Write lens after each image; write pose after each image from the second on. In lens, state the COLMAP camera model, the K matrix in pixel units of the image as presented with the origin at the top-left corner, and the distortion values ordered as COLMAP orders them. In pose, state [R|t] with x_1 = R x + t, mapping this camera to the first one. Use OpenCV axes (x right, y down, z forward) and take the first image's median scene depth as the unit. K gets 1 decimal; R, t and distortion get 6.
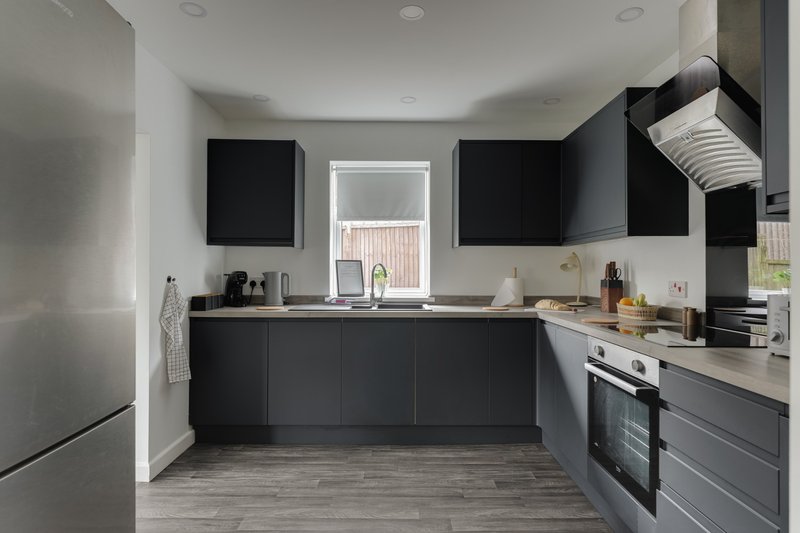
lens RADIAL K [[435.1, 0, 397.8], [0, 435.1, 269.1], [0, 0, 1]] dist [0.005384, -0.002777]
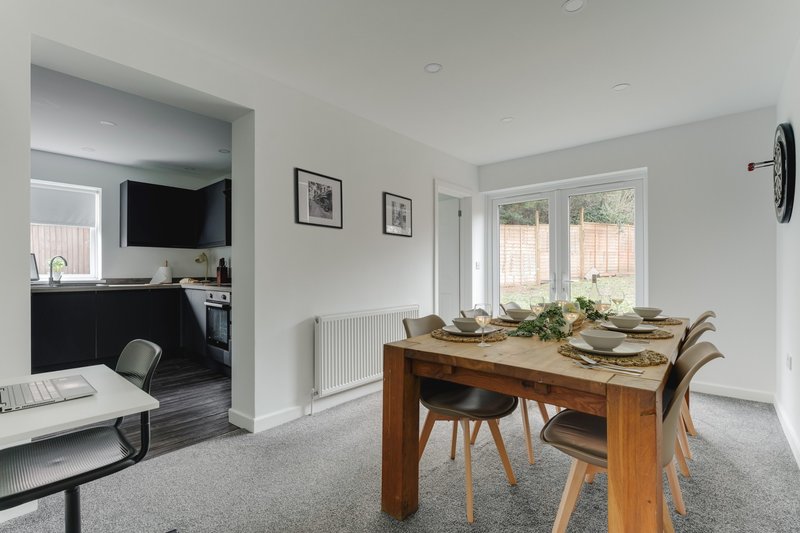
lens RADIAL K [[373.5, 0, 400.8], [0, 373.5, 270.9], [0, 0, 1]] dist [-0.011332, 0.000944]
pose [[0.664007, -0.003651, 0.747717, -0.243713], [-0.001515, 0.999979, 0.006227, 0.031198], [-0.747725, -0.005268, 0.663988, -0.755887]]
